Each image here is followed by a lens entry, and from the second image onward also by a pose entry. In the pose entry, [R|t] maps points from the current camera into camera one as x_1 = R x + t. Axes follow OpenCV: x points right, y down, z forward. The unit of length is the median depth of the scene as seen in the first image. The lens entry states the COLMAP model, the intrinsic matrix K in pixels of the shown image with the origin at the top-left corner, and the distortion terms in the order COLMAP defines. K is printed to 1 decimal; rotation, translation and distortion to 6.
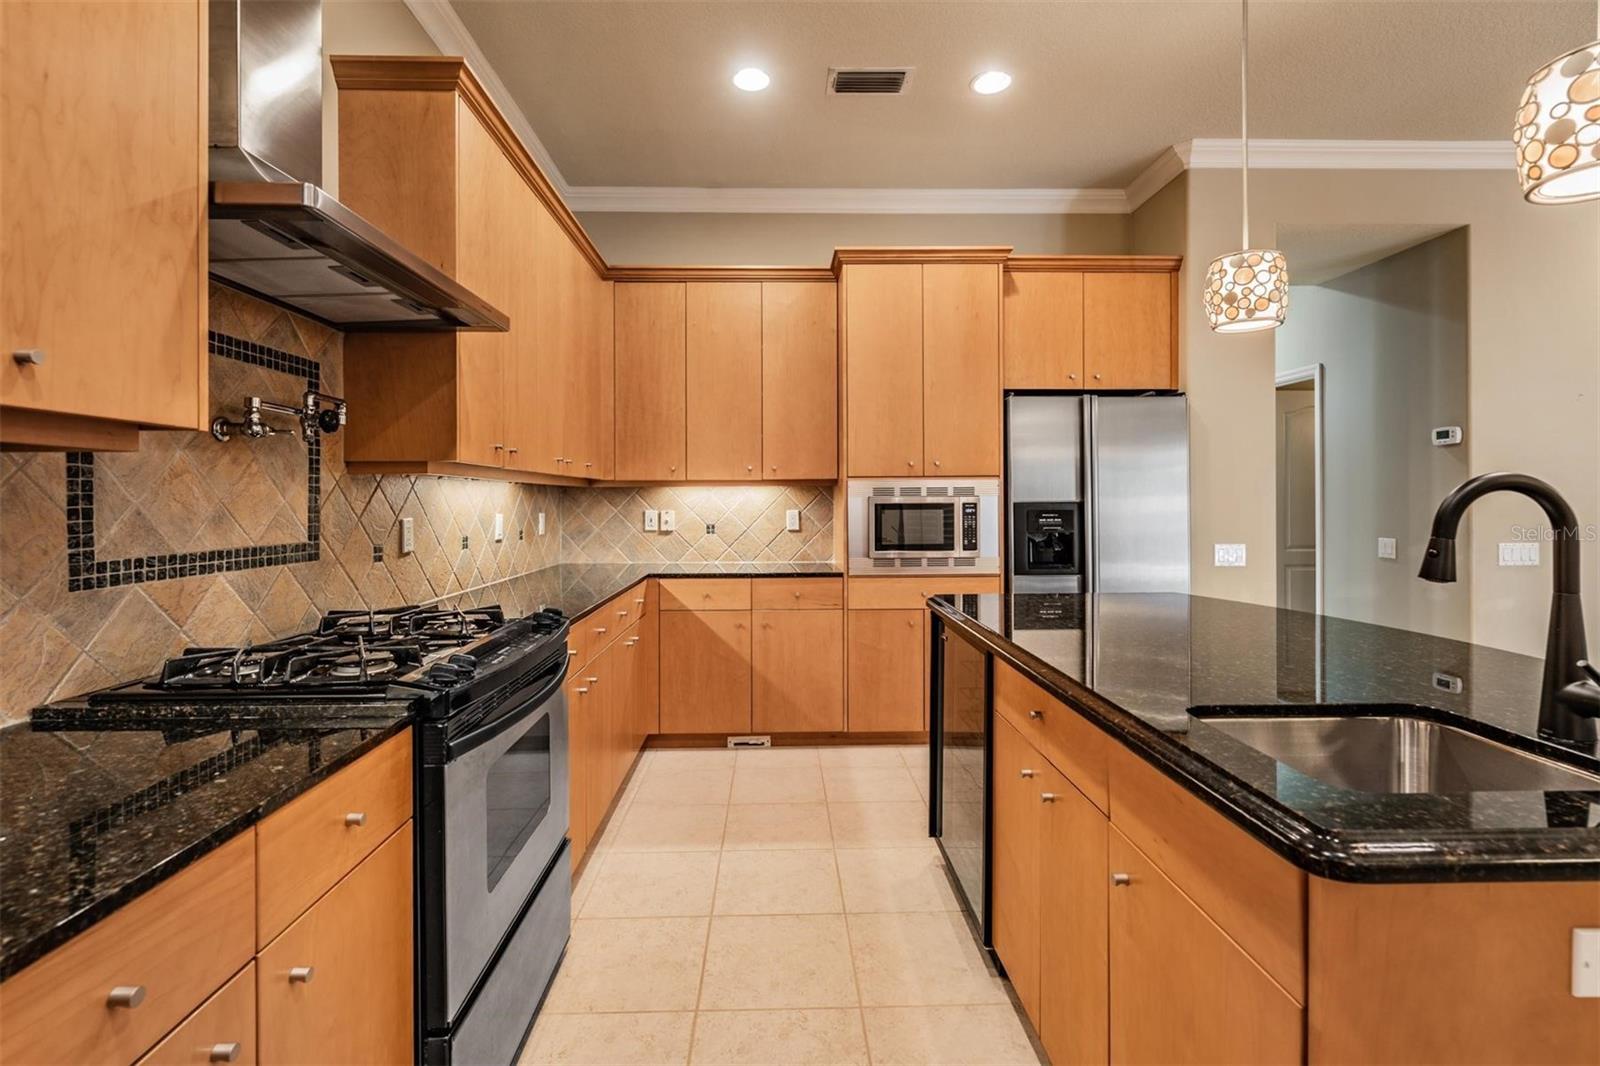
lens RADIAL K [[732.5, 0, 794.1], [0, 732.5, 503.1], [0, 0, 1]] dist [-0.001226, -0.000378]
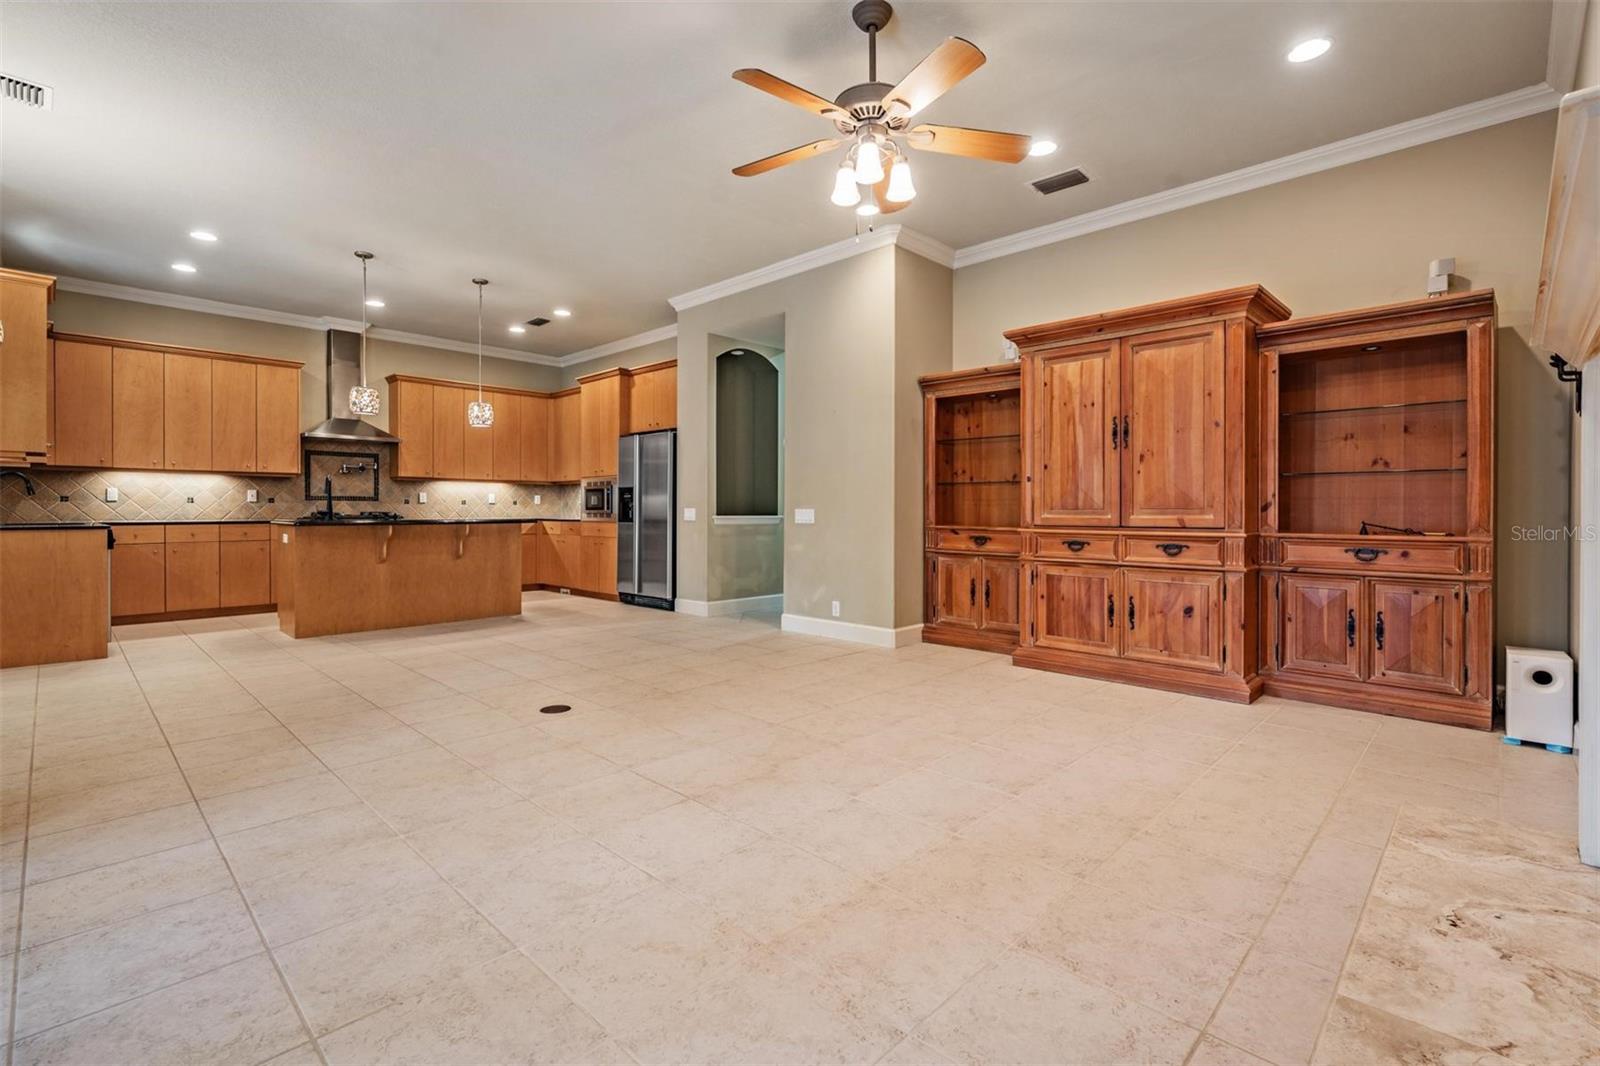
lens RADIAL K [[723.4, 0, 797.4], [0, 723.4, 514.7], [0, 0, 1]] dist [-0.000156, -0.000473]
pose [[0.700544, 0.011825, -0.713512, 4.091590], [-0.008019, 0.999930, 0.008698, 0.103779], [0.713565, -0.000372, 0.700589, -0.190648]]
